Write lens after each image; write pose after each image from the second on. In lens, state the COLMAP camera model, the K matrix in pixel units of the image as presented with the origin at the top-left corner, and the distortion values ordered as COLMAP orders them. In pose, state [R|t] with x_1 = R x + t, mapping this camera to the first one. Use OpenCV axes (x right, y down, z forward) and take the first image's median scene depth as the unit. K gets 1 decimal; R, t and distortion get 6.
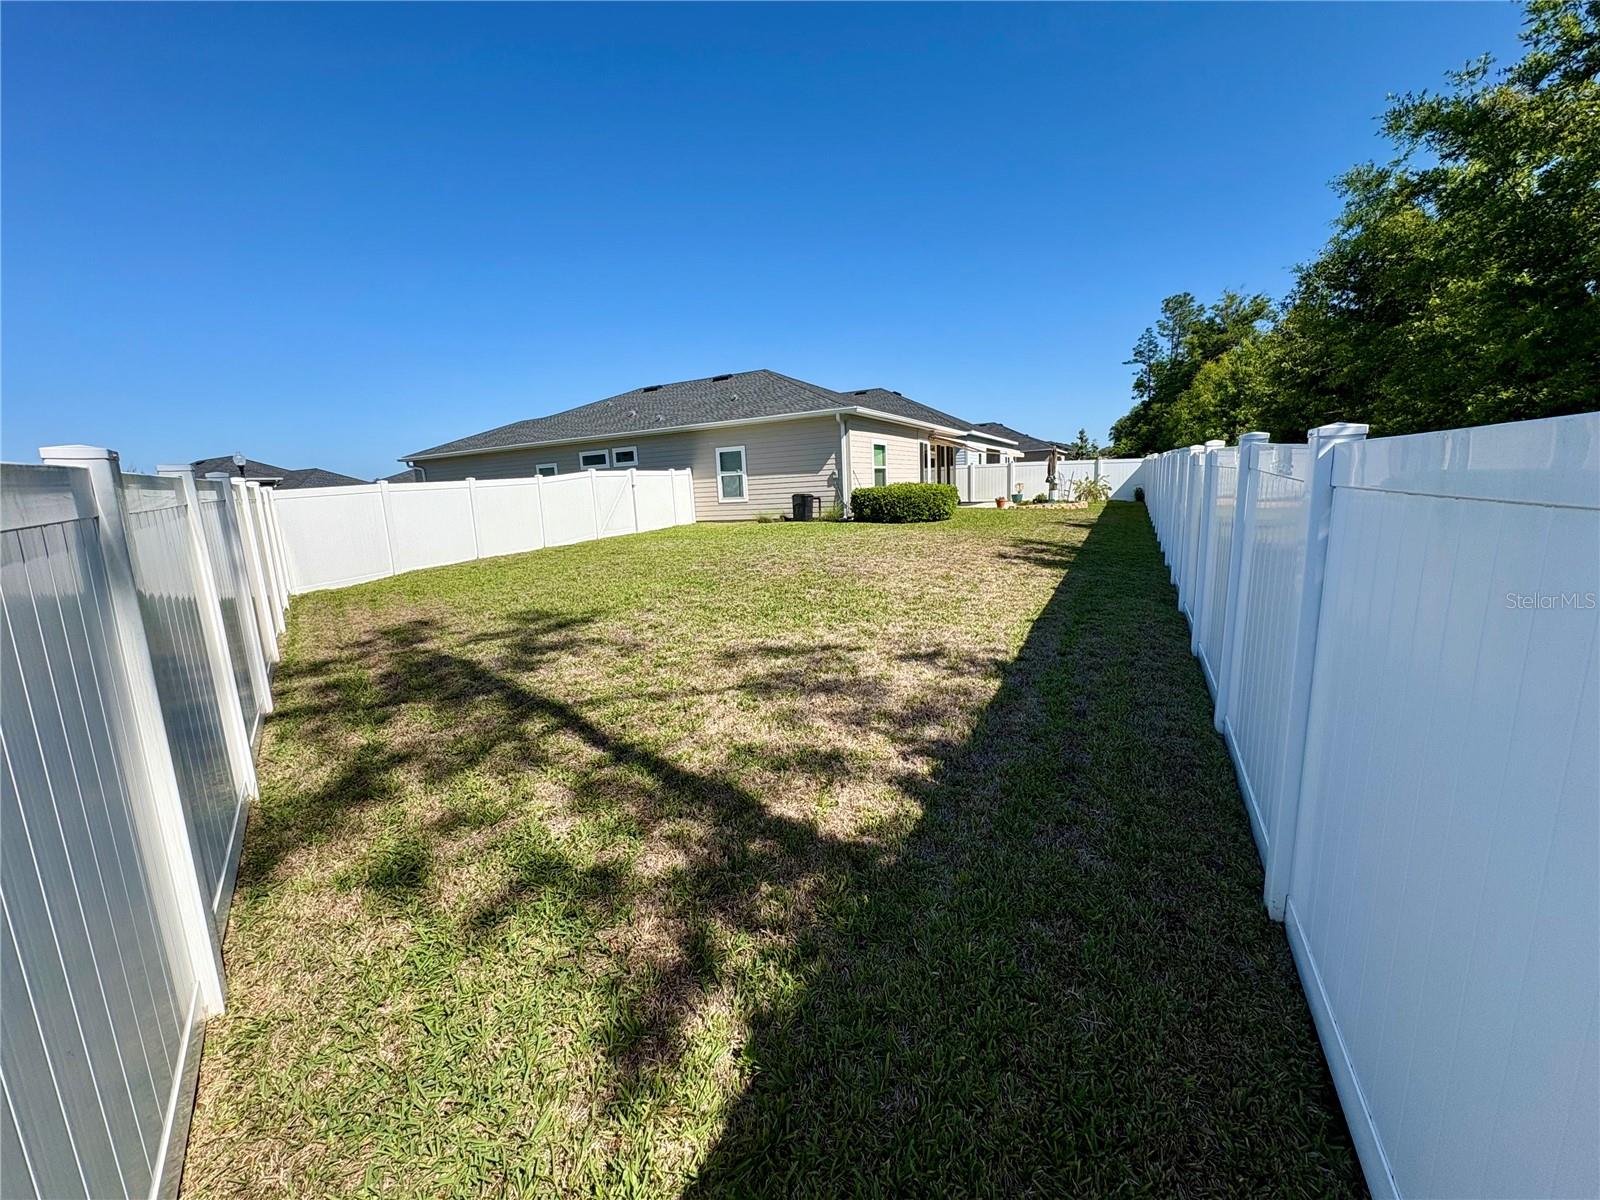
lens RADIAL K [[636.3, 0, 800.0], [0, 636.3, 600.0], [0, 0, 1]] dist [0.000640, 0.000175]
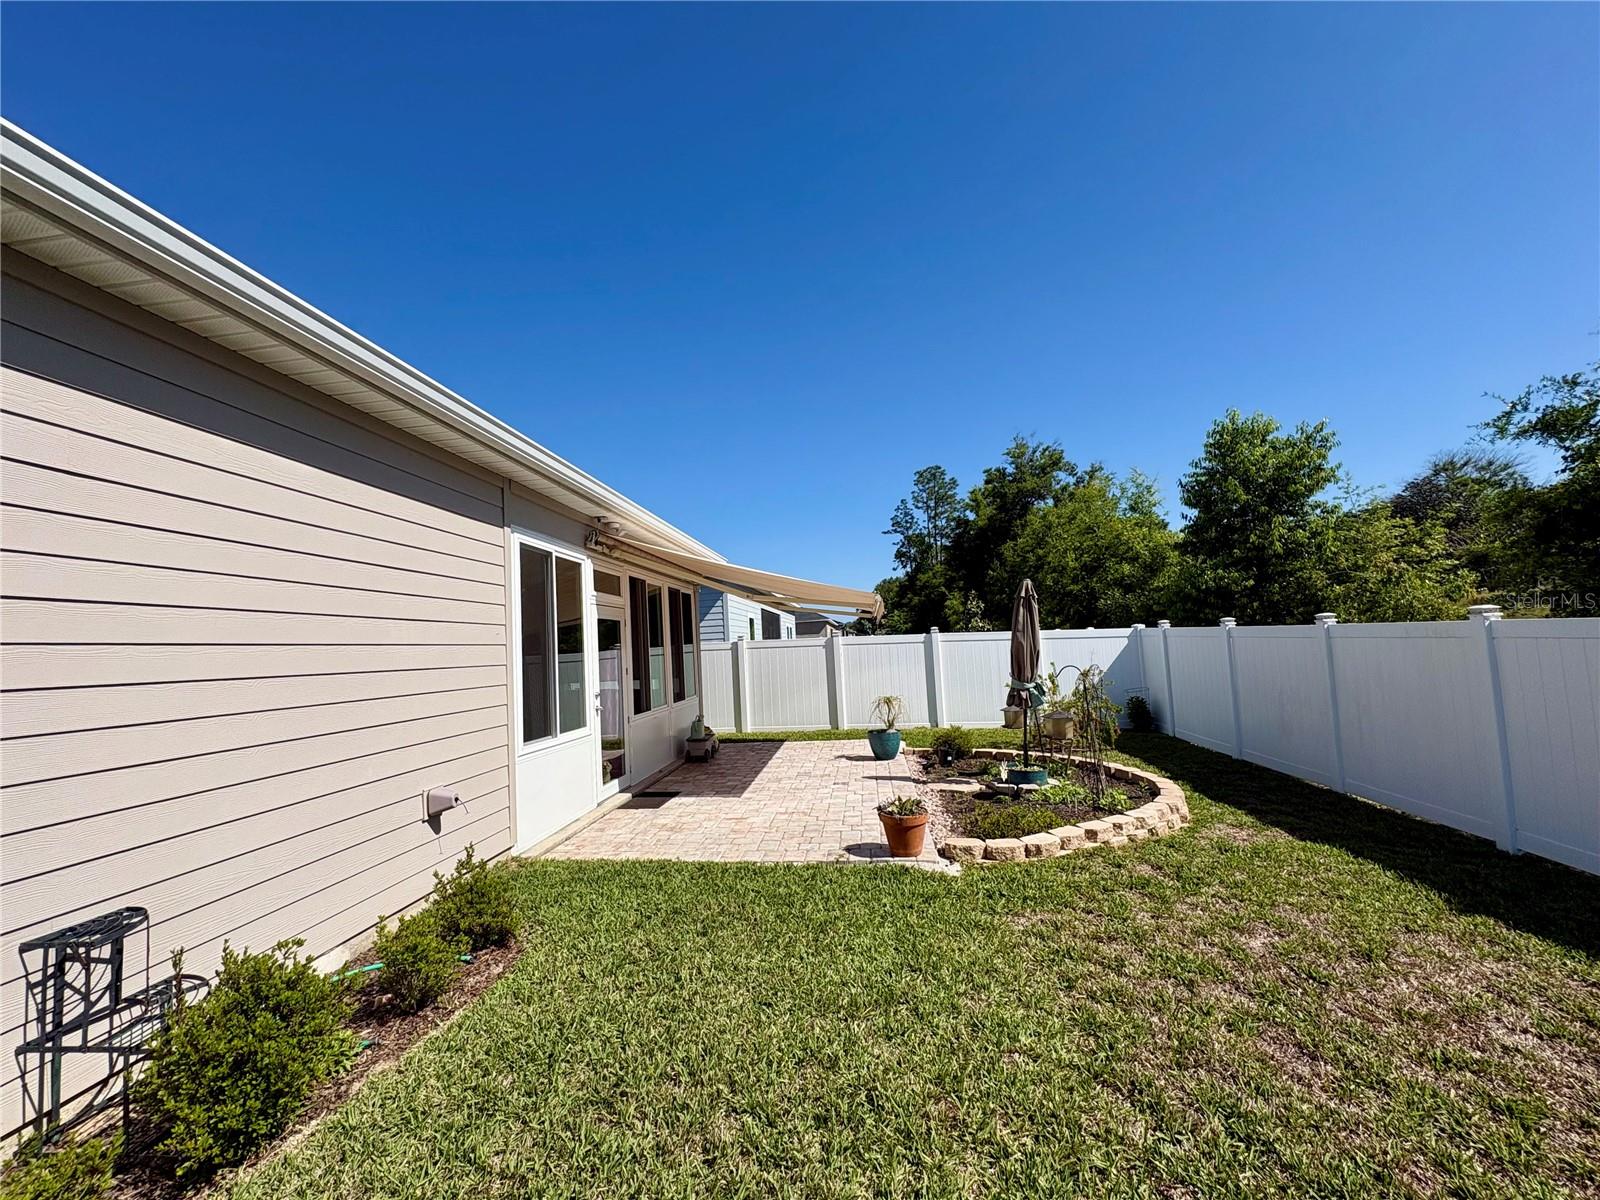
lens RADIAL K [[636.3, 0, 800.0], [0, 636.3, 600.0], [0, 0, 1]] dist [0.000640, 0.000175]
pose [[0.932619, 0.026249, 0.359906, 0.106053], [0.069787, 0.965404, -0.251248, -0.088727], [-0.354050, 0.259436, 0.898522, 0.411394]]
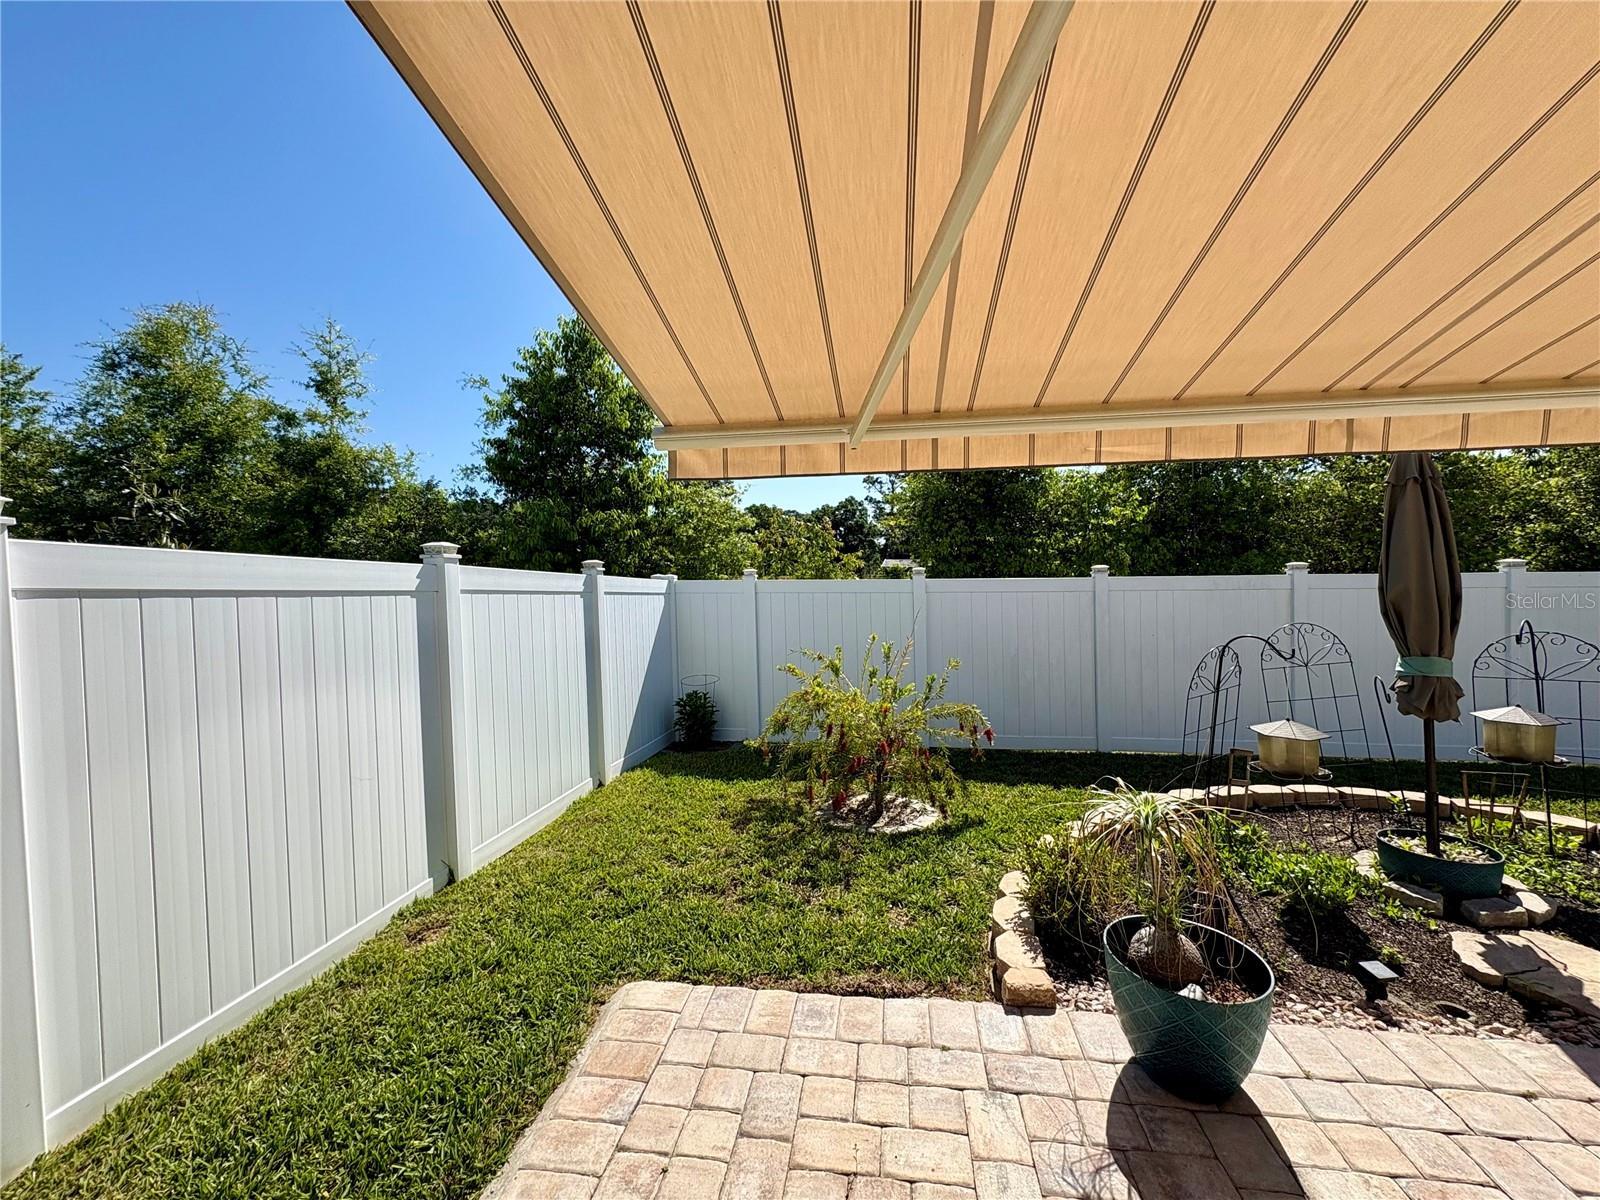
lens RADIAL K [[636.3, 0, 800.0], [0, 636.3, 600.0], [0, 0, 1]] dist [0.000640, 0.000175]
pose [[-0.323776, 0.027449, 0.945735, 0.165806], [0.202802, 0.978360, 0.041034, -0.127632], [-0.924143, 0.205083, -0.322336, 0.616660]]
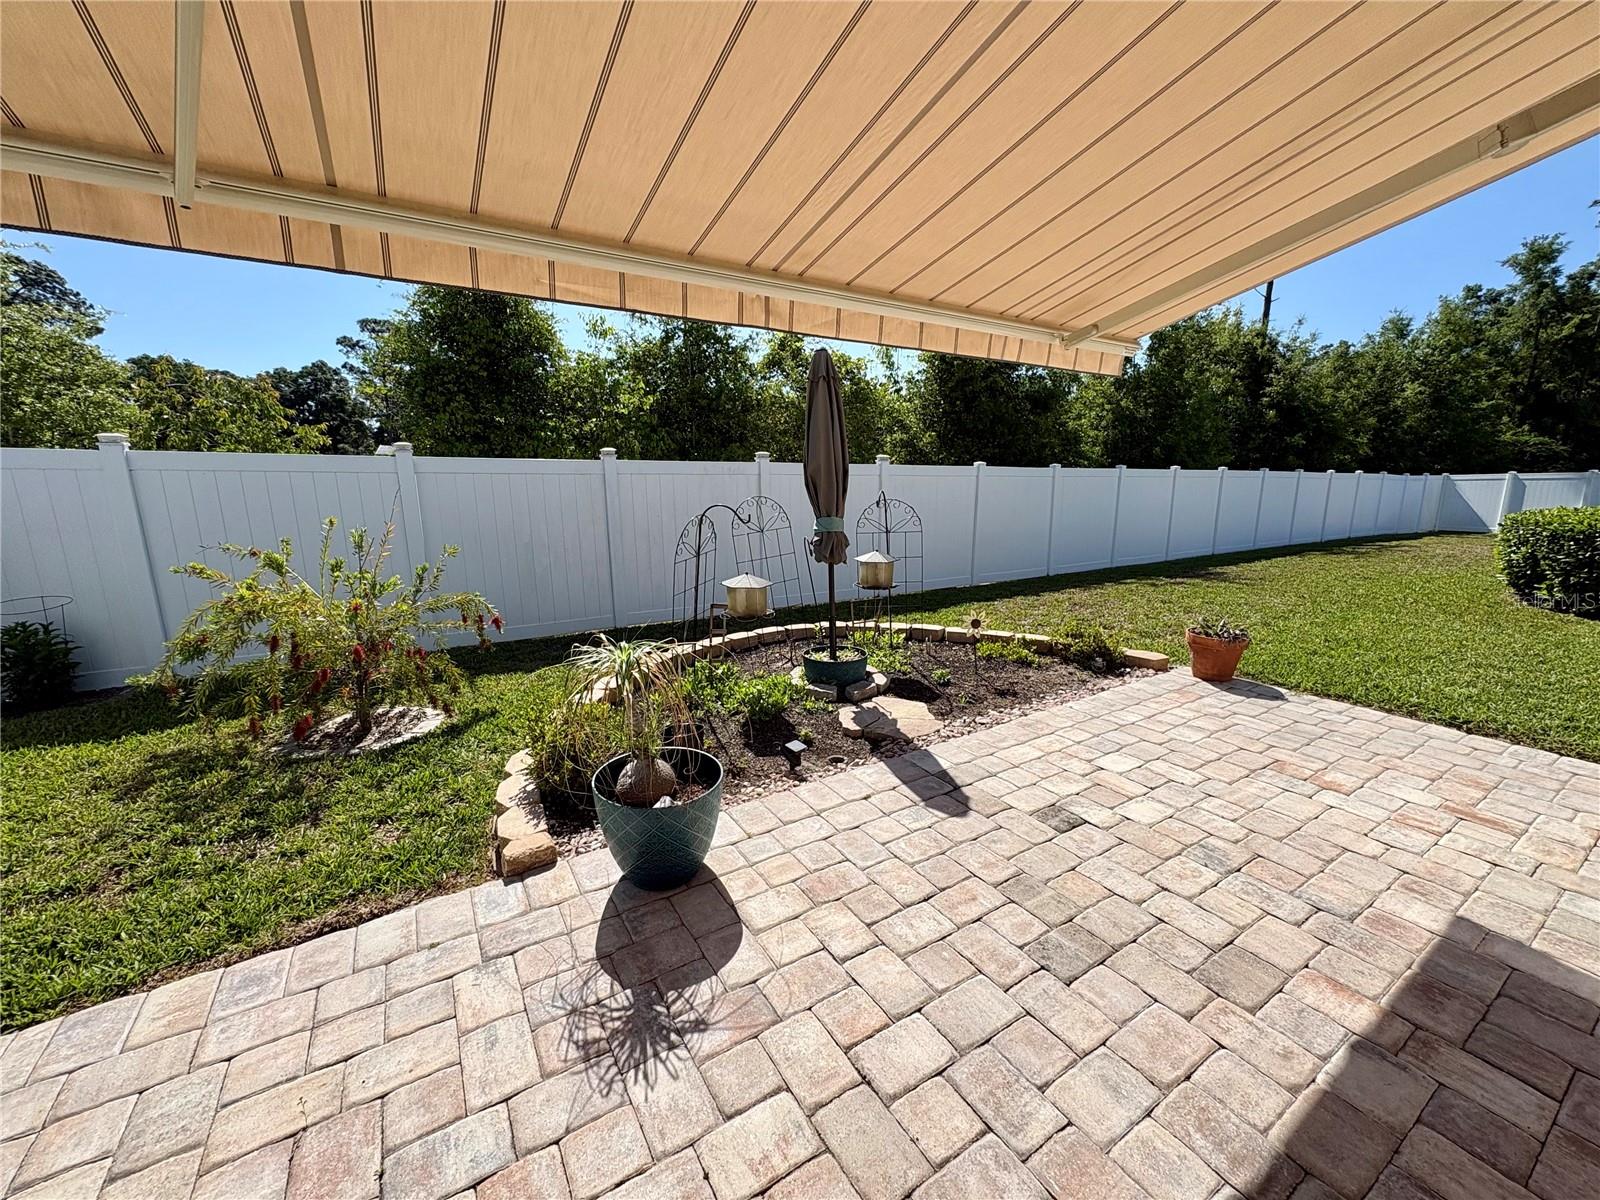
lens RADIAL K [[636.3, 0, 800.0], [0, 636.3, 600.0], [0, 0, 1]] dist [0.000640, 0.000175]
pose [[-0.858153, -0.053360, 0.510614, 0.165315], [0.132697, 0.937734, 0.321009, -0.123899], [-0.495949, 0.343232, -0.797638, 0.612586]]
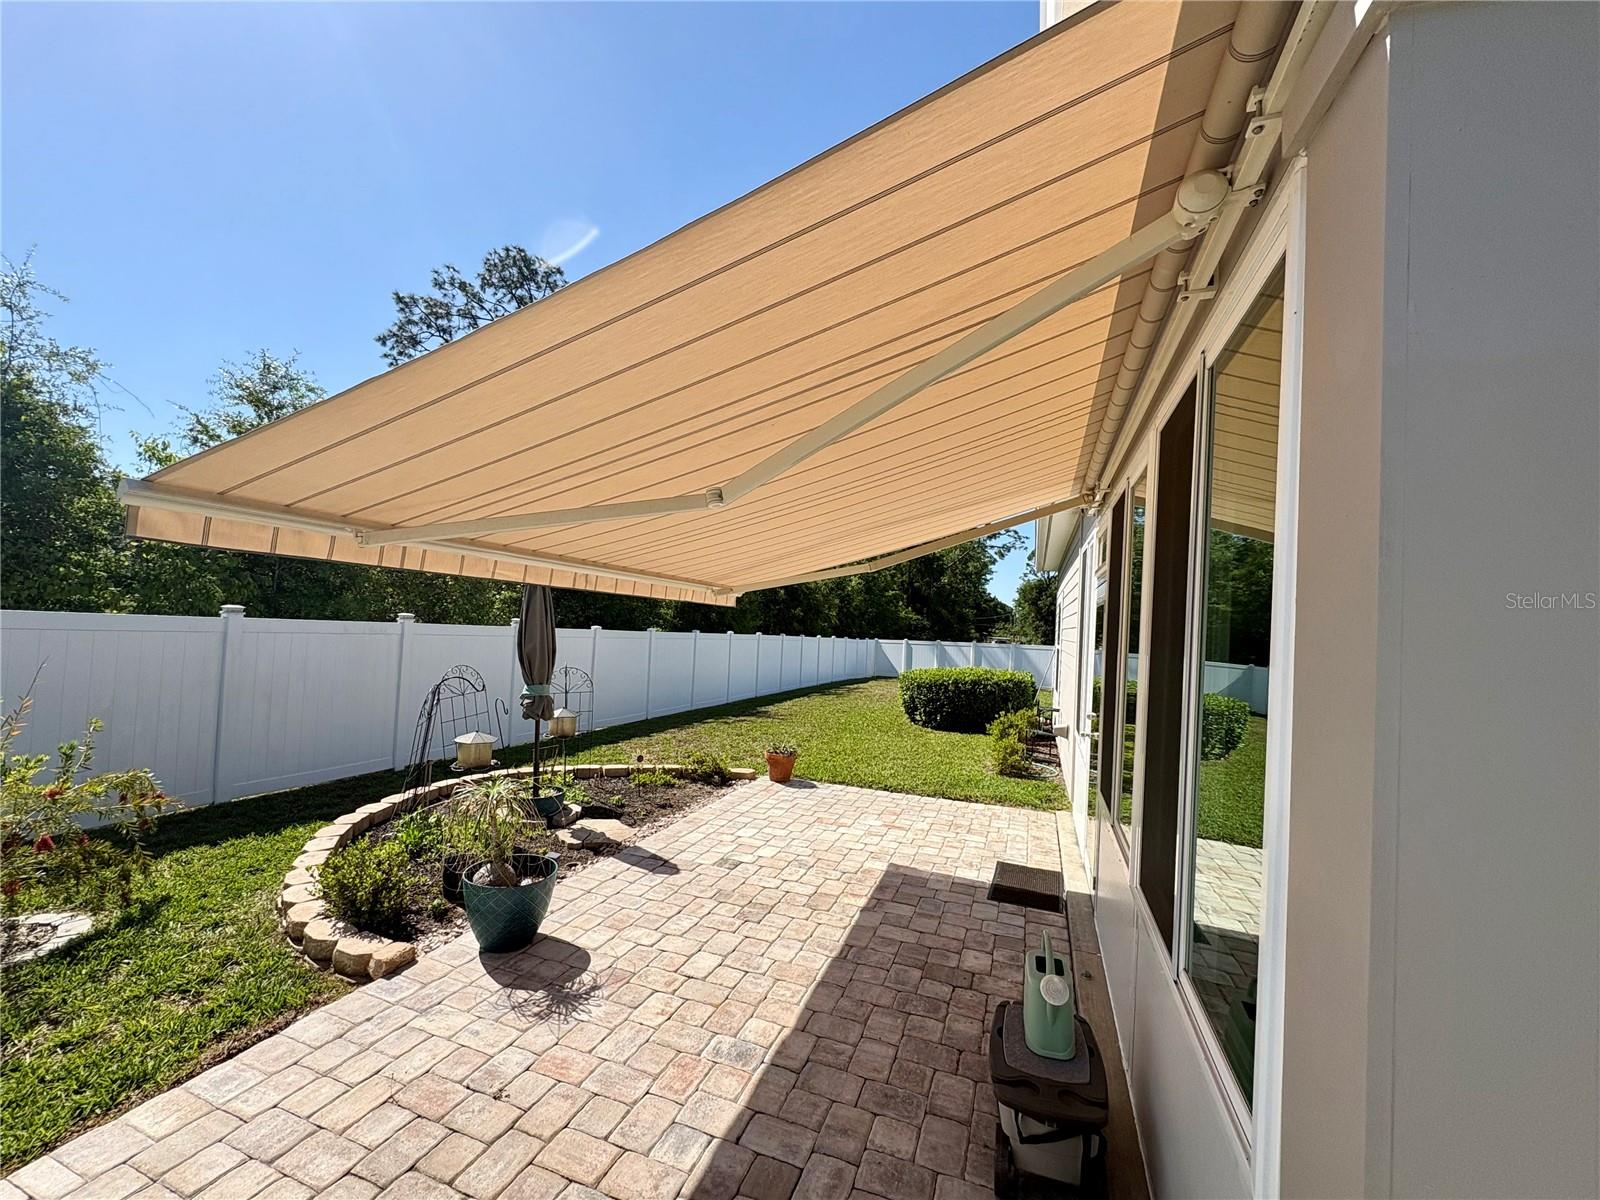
lens RADIAL K [[636.3, 0, 800.0], [0, 636.3, 600.0], [0, 0, 1]] dist [0.000640, 0.000175]
pose [[-0.992327, -0.009054, -0.123312, 0.175135], [-0.026695, 0.989482, 0.142170, -0.139698], [0.120728, 0.144371, -0.982131, 0.656231]]
